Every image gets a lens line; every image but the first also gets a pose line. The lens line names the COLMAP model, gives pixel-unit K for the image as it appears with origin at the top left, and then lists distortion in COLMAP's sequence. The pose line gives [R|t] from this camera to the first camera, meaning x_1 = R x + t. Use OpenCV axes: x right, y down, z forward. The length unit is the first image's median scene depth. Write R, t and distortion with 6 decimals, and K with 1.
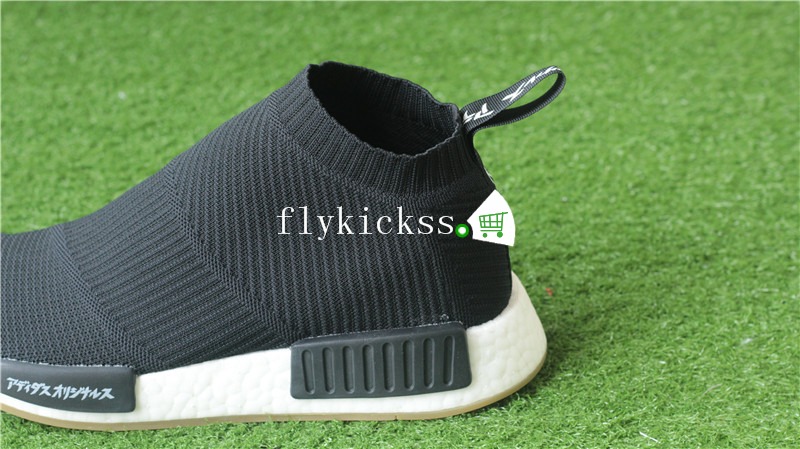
lens RADIAL K [[1991.2, 0, 408.2], [0, 1991.2, 223.6], [0, 0, 1]] dist [-0.115126, 0.000000]
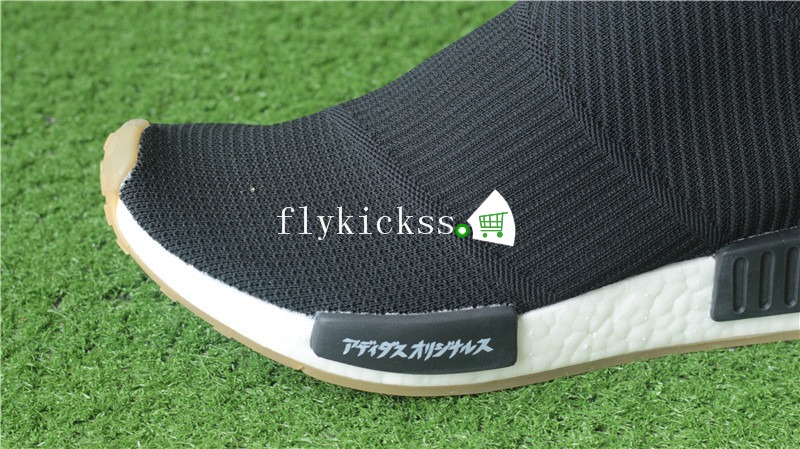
lens RADIAL K [[1991.2, 0, 400.7], [0, 1991.2, 227.4], [0, 0, 1]] dist [-0.115126, 0.000000]
pose [[0.997306, -0.019929, 0.070591, -0.145880], [0.010492, 0.991246, 0.131613, -0.037016], [-0.072596, -0.130518, 0.988785, 0.222533]]
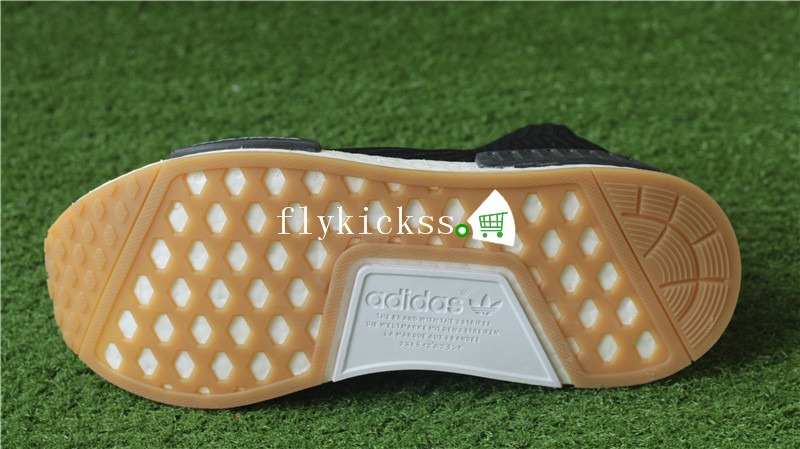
lens RADIAL K [[1991.2, 0, 399.7], [0, 1991.2, 224.2], [0, 0, 1]] dist [-0.115126, 0.000000]
pose [[0.999936, -0.010218, -0.004906, -0.061607], [0.010227, 0.999946, 0.001871, 0.001895], [0.004886, -0.001921, 0.999986, 0.012969]]
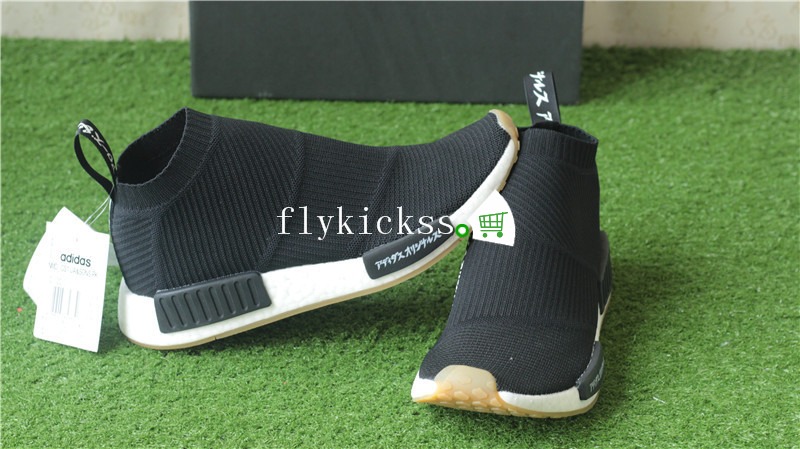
lens RADIAL K [[1991.2, 0, 400.4], [0, 1991.2, 218.6], [0, 0, 1]] dist [-0.115126, 0.000000]
pose [[0.999790, 0.019943, -0.004625, -0.057473], [-0.020143, 0.998635, -0.048194, 0.035713], [0.003658, 0.048277, 0.998827, -0.416426]]
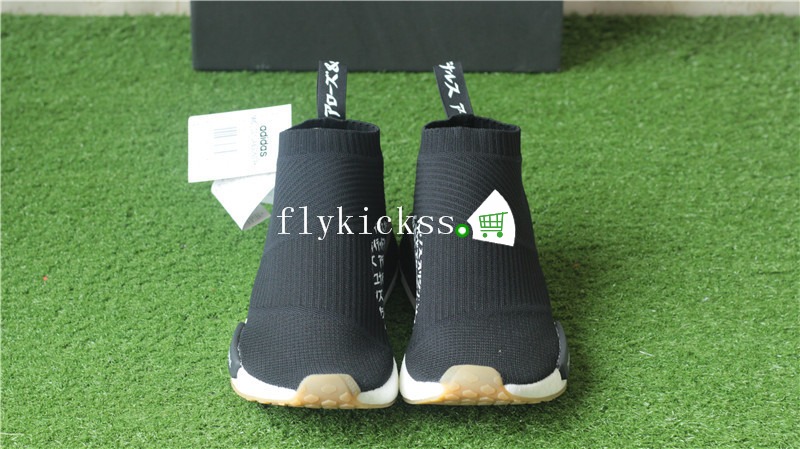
lens RADIAL K [[1991.2, 0, 401.2], [0, 1991.2, 227.8], [0, 0, 1]] dist [-0.115126, 0.000000]
pose [[0.999835, 0.003442, 0.017861, -0.087806], [-0.003172, 0.999881, -0.015093, 0.022688], [-0.017911, 0.015034, 0.999727, -0.506044]]
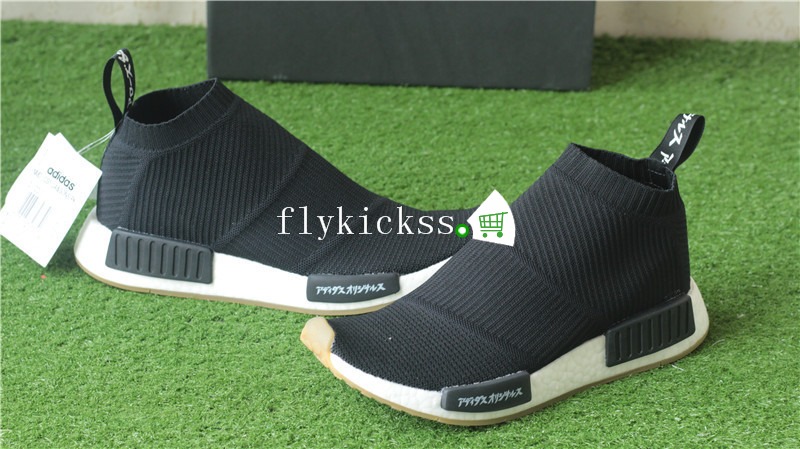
lens RADIAL K [[1991.2, 0, 399.3], [0, 1991.2, 219.0], [0, 0, 1]] dist [-0.115126, 0.000000]
pose [[0.999506, 0.030618, 0.007069, -0.086496], [-0.030110, 0.997537, -0.063348, 0.075343], [-0.008991, 0.063104, 0.997966, -0.430958]]
